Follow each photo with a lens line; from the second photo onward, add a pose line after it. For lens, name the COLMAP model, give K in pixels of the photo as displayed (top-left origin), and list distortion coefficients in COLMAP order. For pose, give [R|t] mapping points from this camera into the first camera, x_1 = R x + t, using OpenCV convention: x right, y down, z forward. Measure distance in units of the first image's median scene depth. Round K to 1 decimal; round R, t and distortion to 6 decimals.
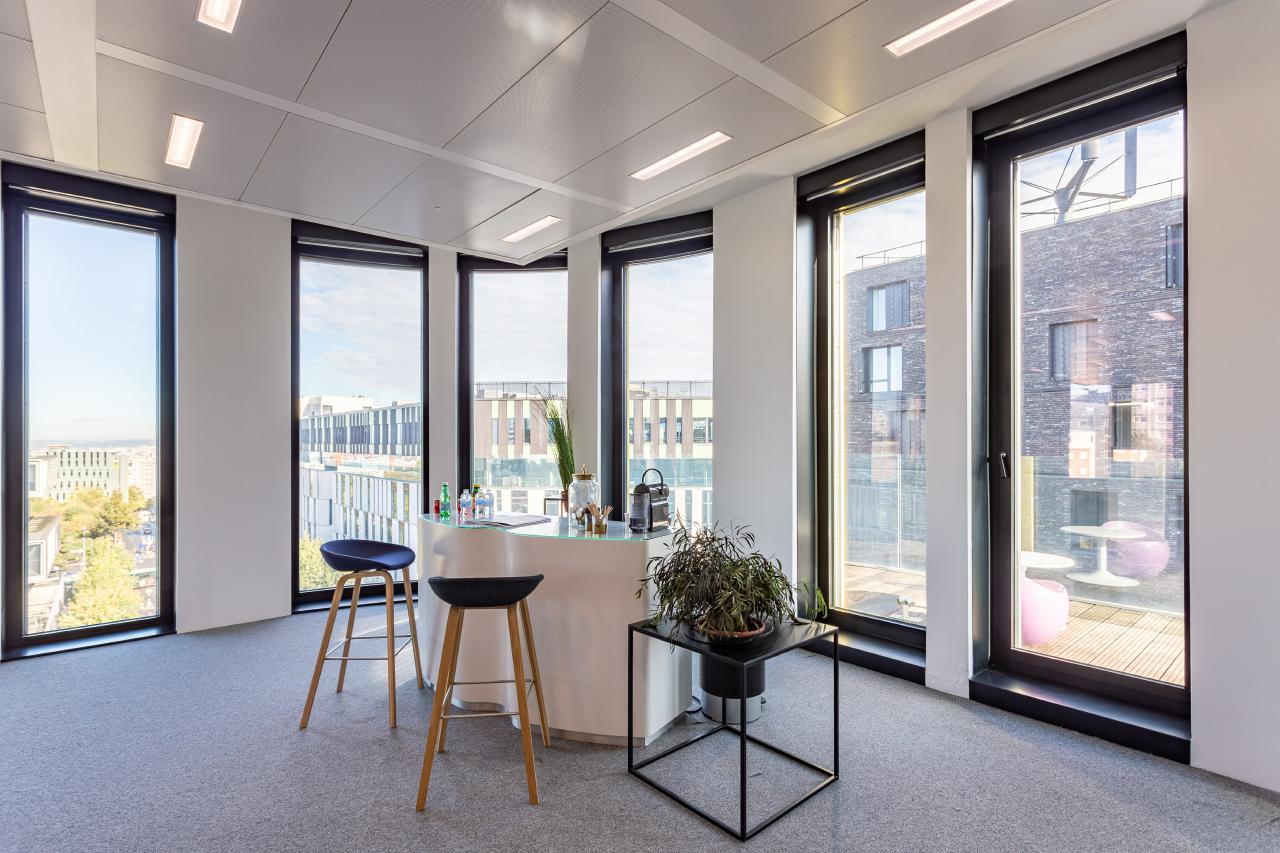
lens RADIAL K [[614.3, 0, 646.2], [0, 614.3, 437.4], [0, 0, 1]] dist [0.004110, 0.000403]
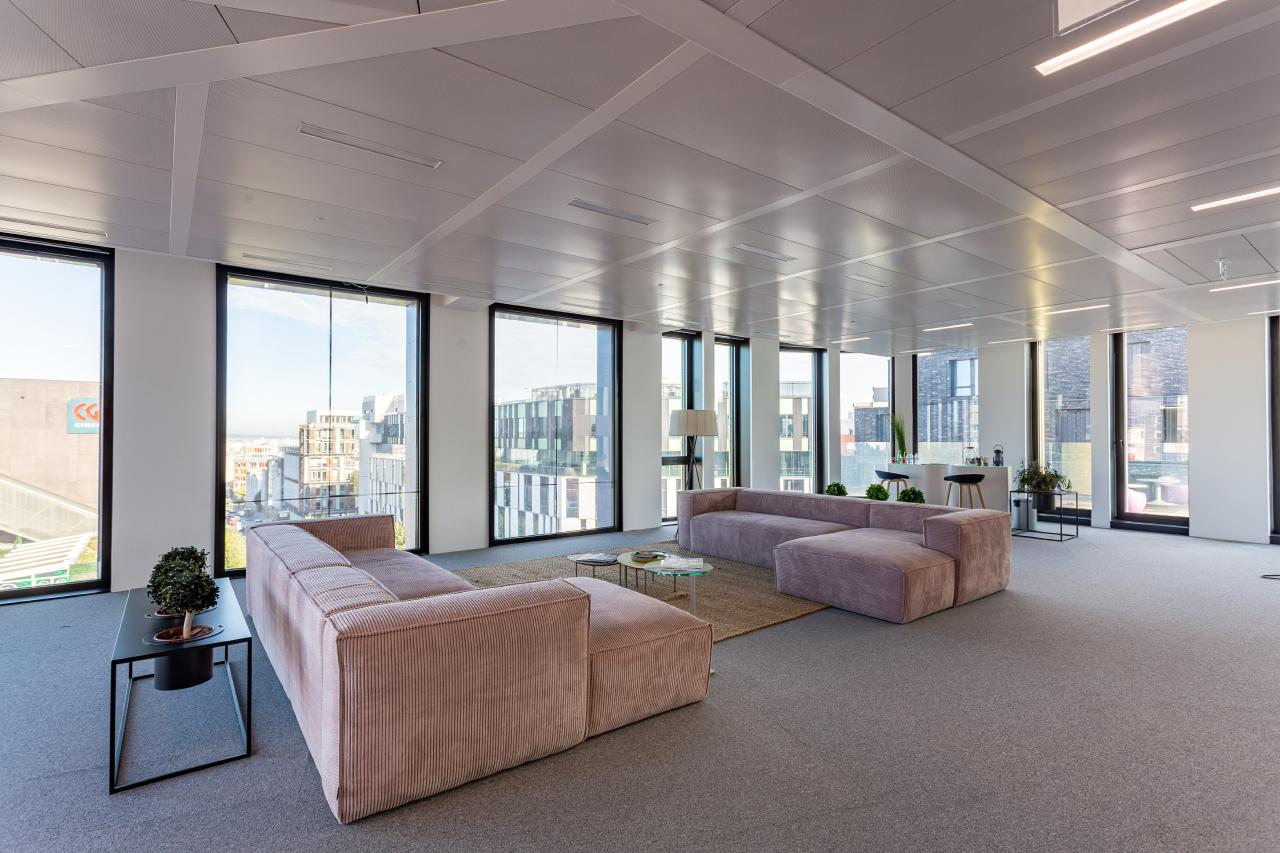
lens RADIAL K [[614.3, 0, 635.8], [0, 614.3, 428.5], [0, 0, 1]] dist [0.004110, 0.000403]
pose [[0.998273, 0.001004, -0.058740, -0.292725], [-0.001342, 0.999983, -0.005719, -0.001909], [0.058733, 0.005788, 0.998257, -0.384798]]
